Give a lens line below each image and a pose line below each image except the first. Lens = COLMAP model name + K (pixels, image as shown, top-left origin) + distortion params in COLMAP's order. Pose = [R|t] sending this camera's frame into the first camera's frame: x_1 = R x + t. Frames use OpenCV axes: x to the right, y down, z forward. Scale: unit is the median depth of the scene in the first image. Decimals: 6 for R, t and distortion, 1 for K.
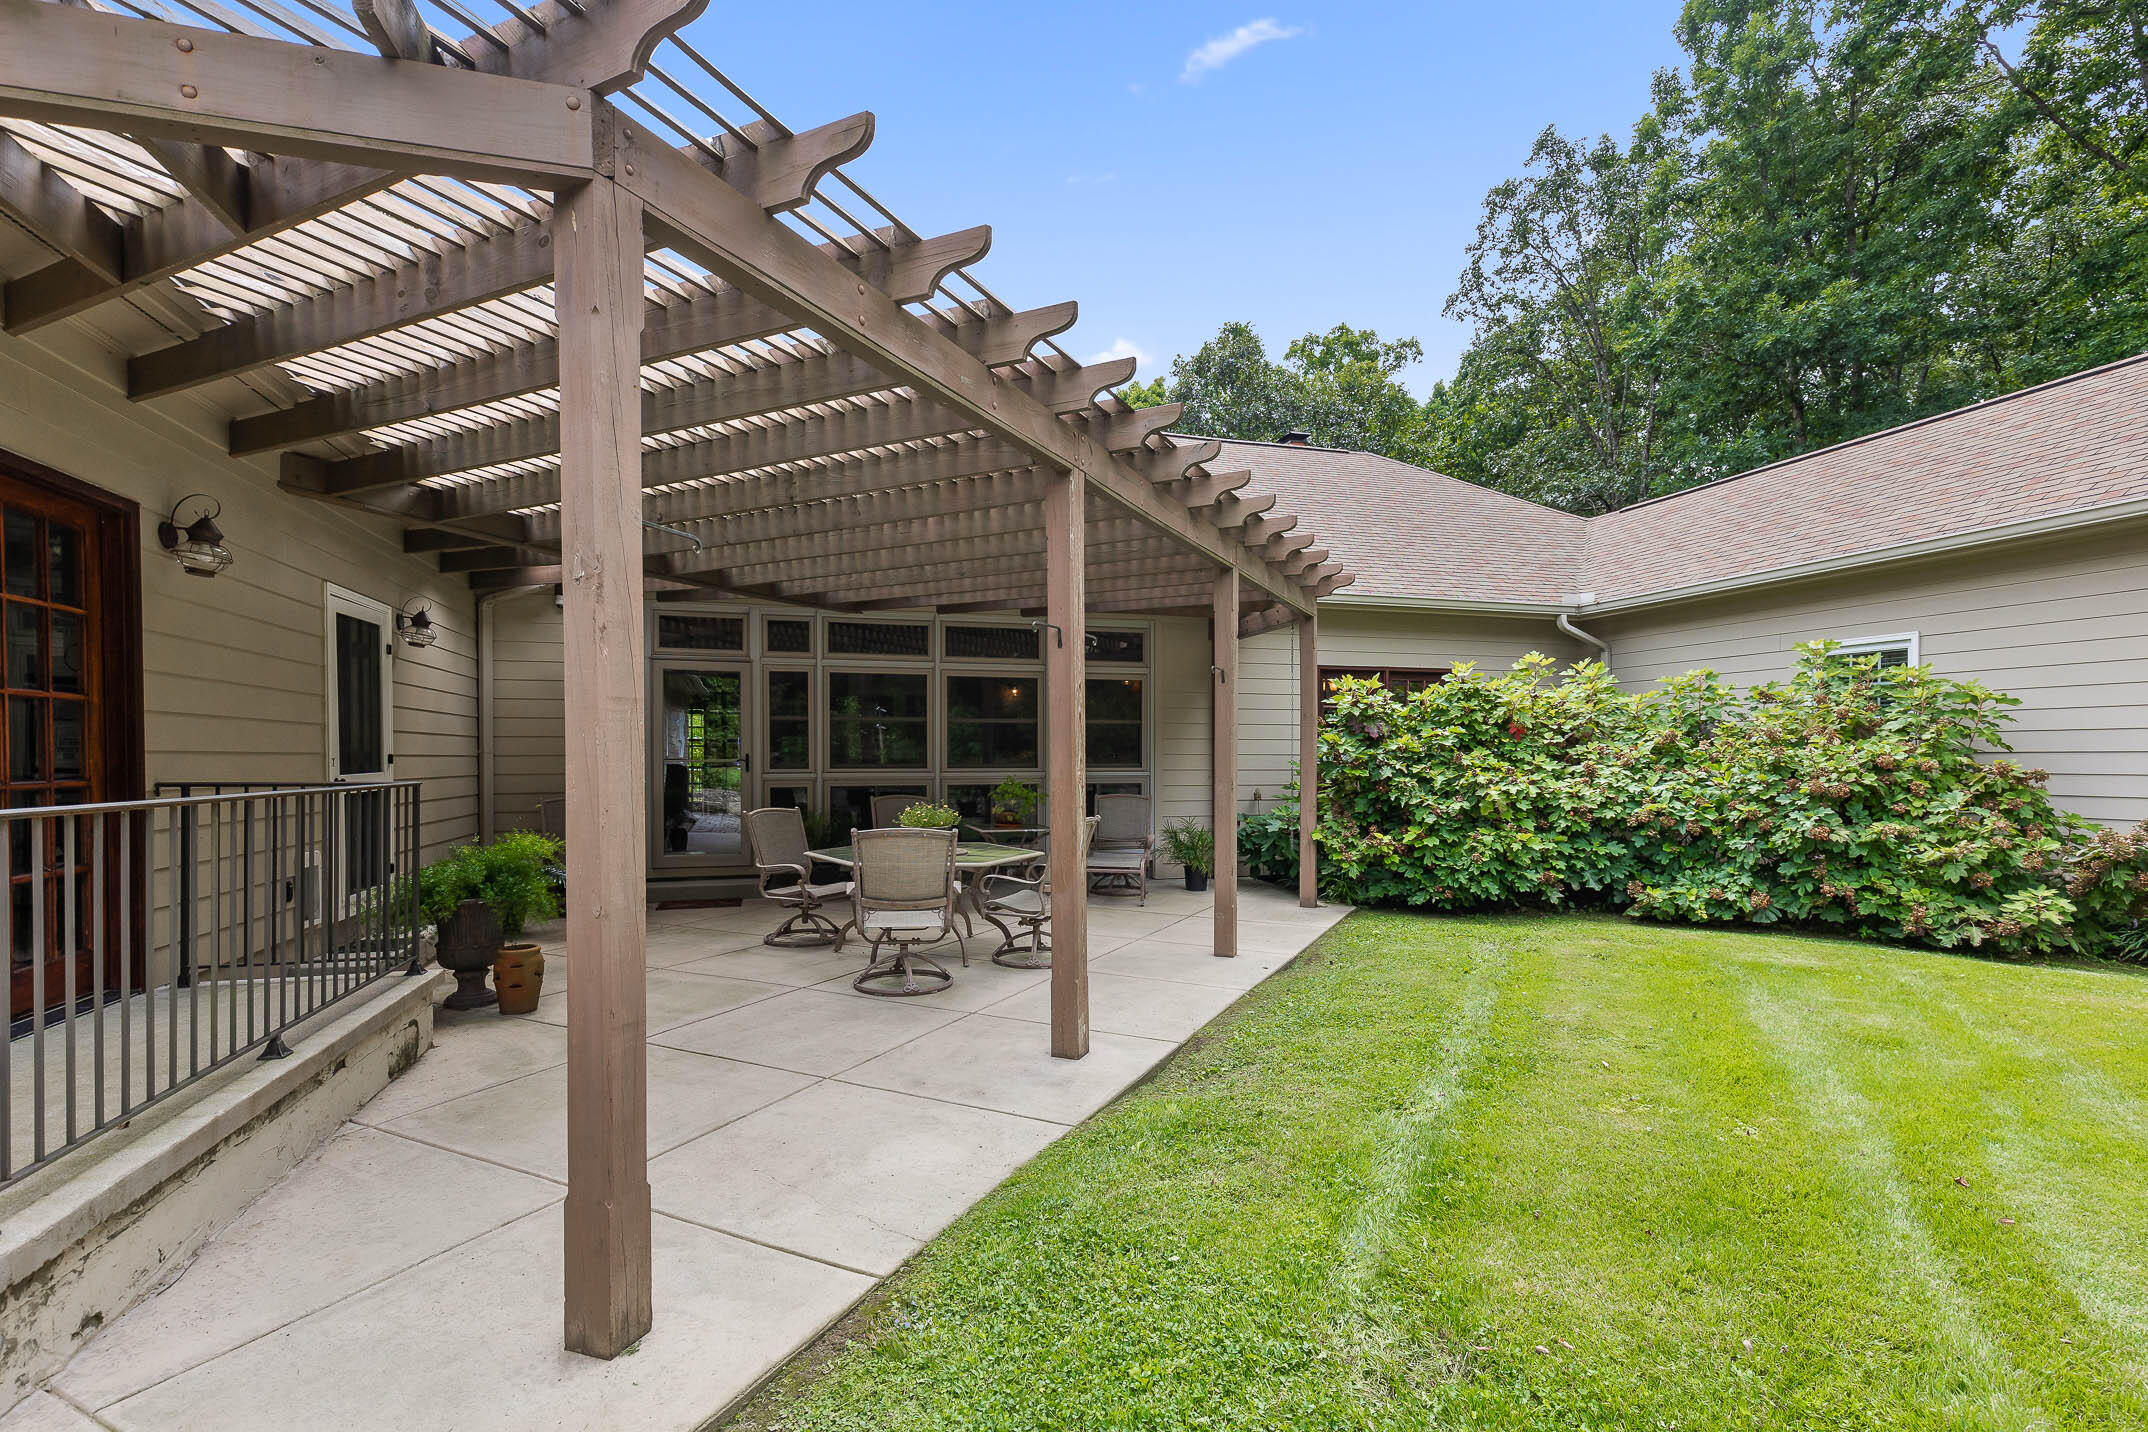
lens RADIAL K [[994.9, 0, 1075.4], [0, 994.9, 751.1], [0, 0, 1]] dist [-0.000639, -0.000280]
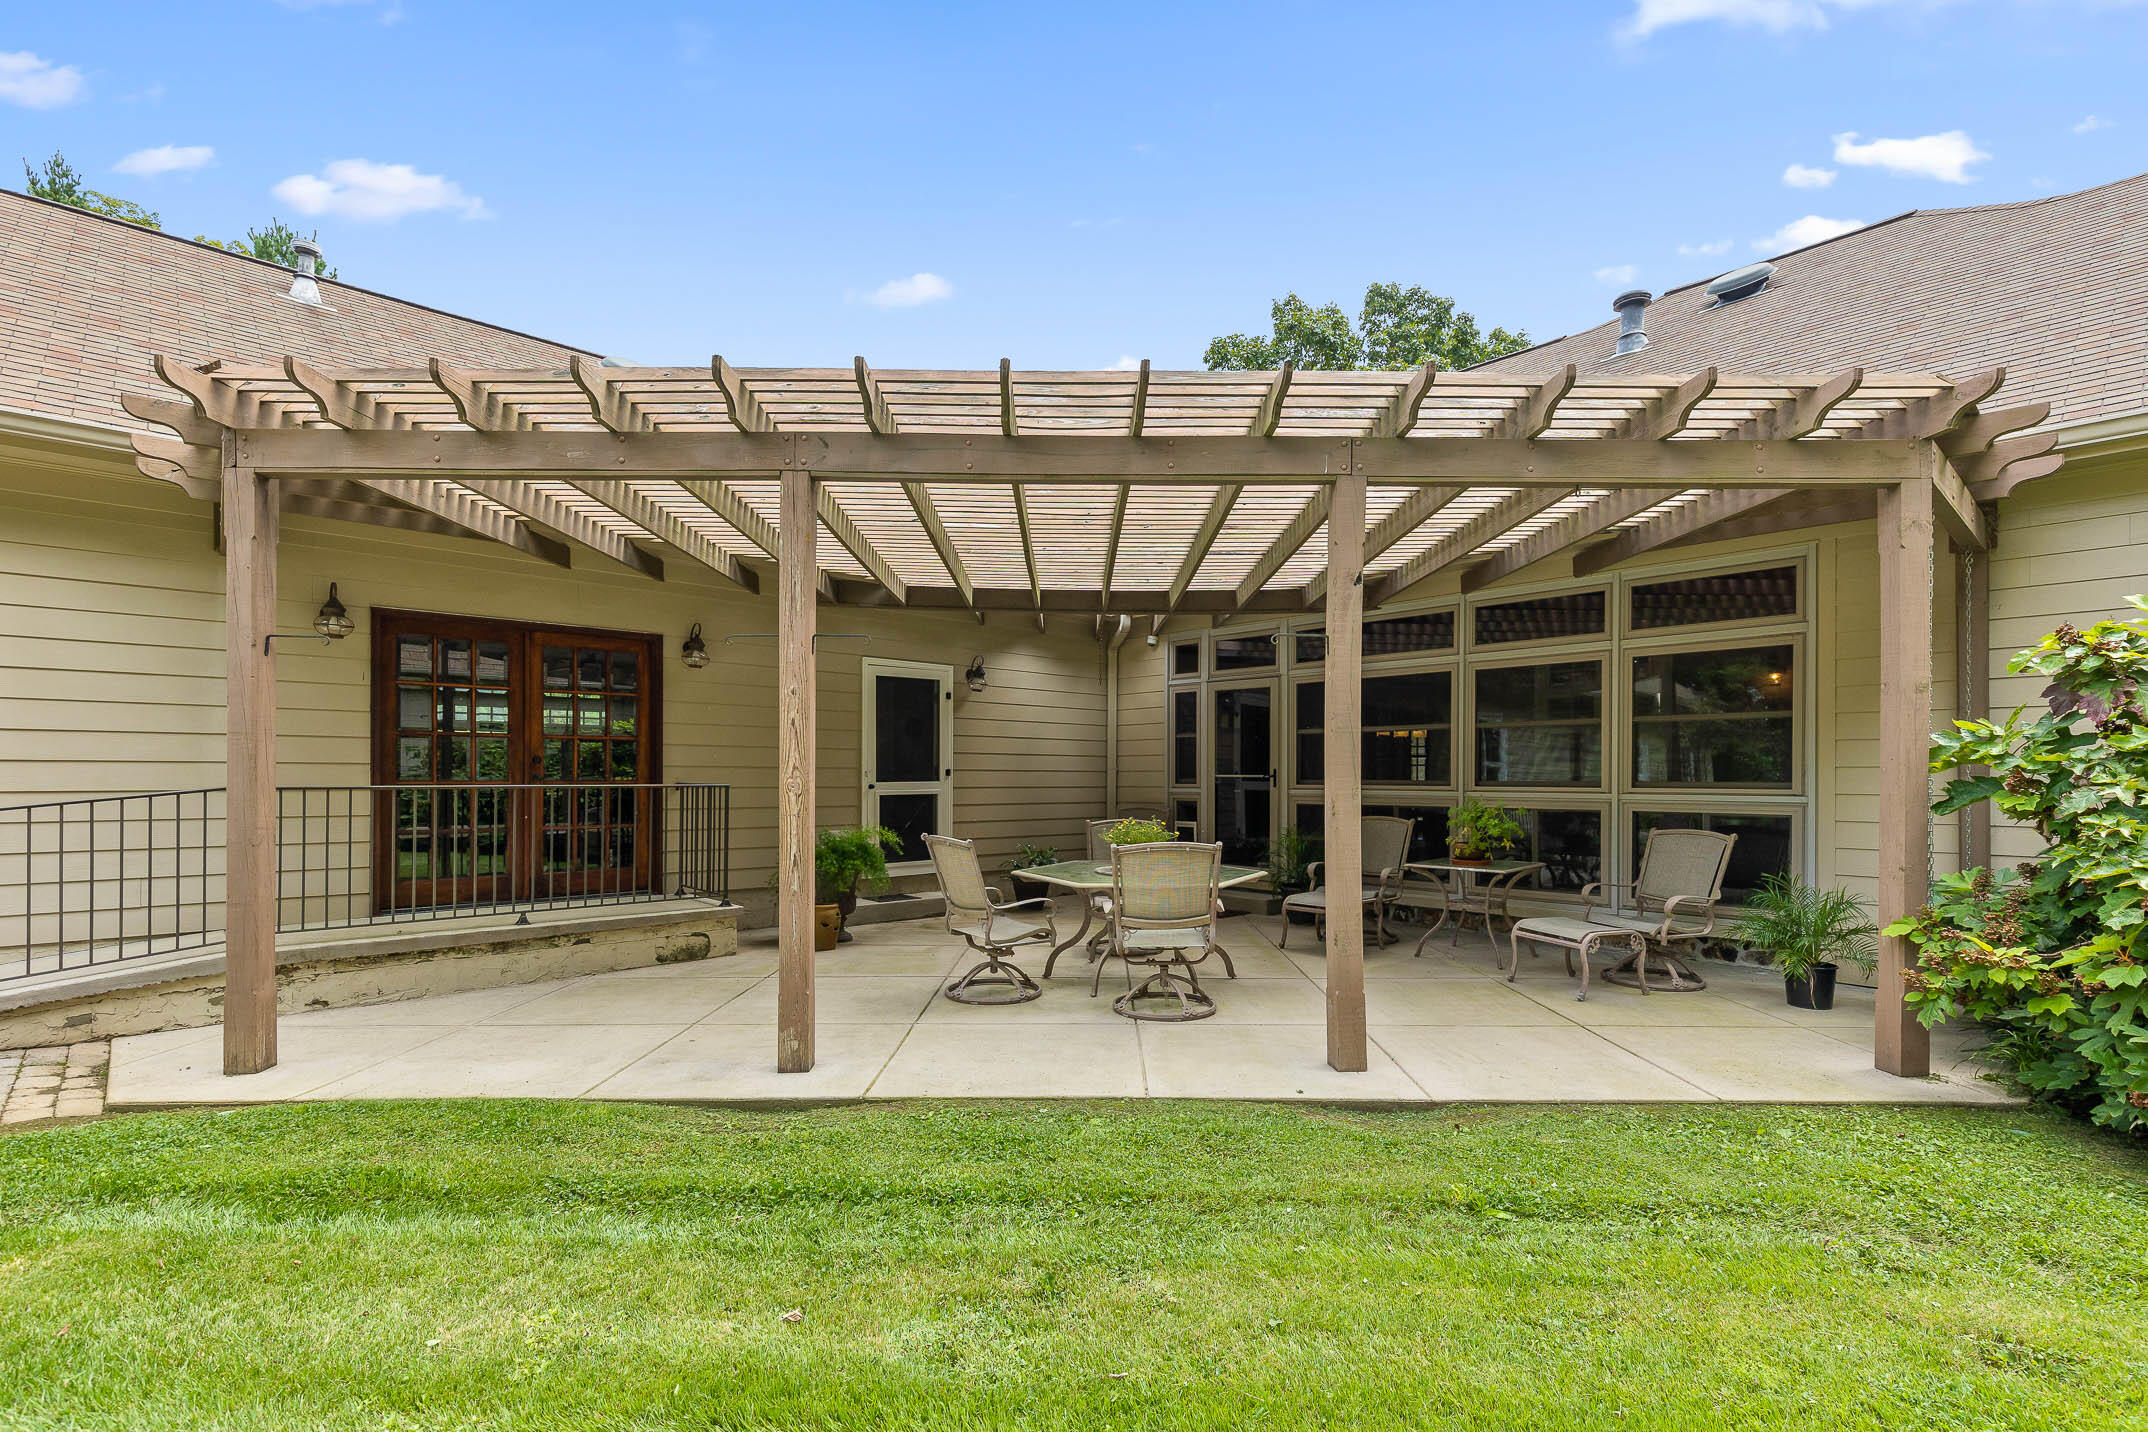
lens RADIAL K [[978.9, 0, 1079.4], [0, 978.9, 782.0], [0, 0, 1]] dist [0.001153, 0.000033]
pose [[0.434964, 0.005568, -0.900431, 0.529665], [0.001497, 0.999975, 0.006906, 0.009802], [0.900447, -0.004352, 0.434945, 0.449738]]
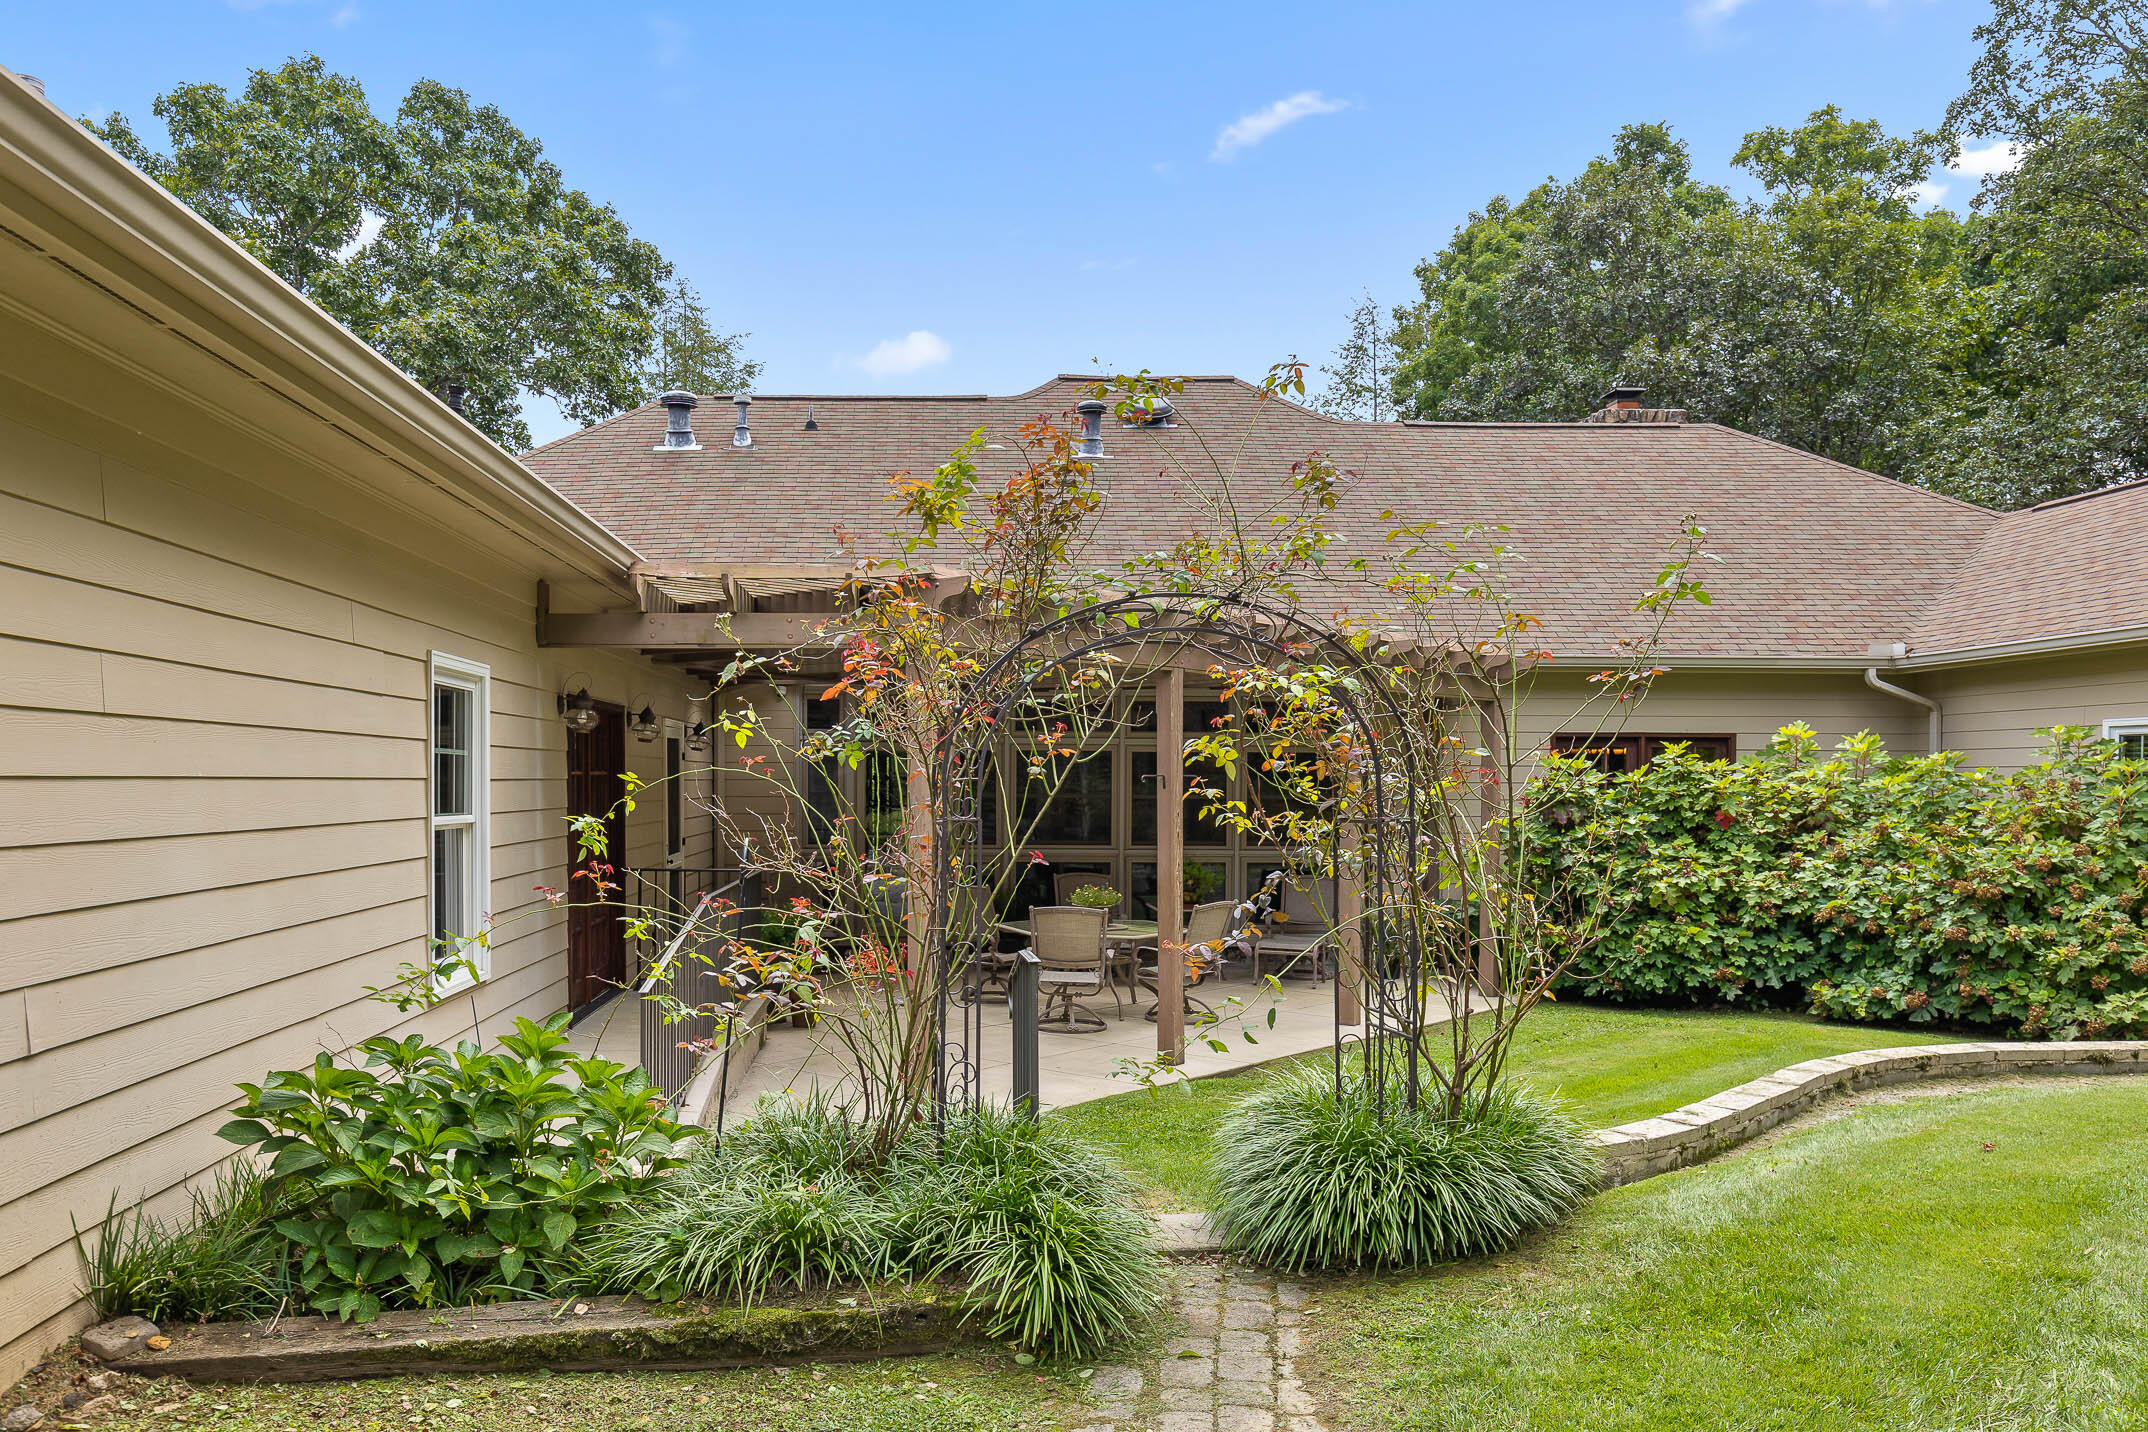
lens RADIAL K [[1753.9, 0, 1074.0], [0, 1753.9, 716.0], [0, 0, 1]] dist [0.002070, -0.004378]
pose [[0.977856, 0.002133, -0.209268, 0.208603], [-0.008672, 0.999502, -0.030336, -0.067942], [0.209099, 0.031479, 0.977388, -0.831515]]
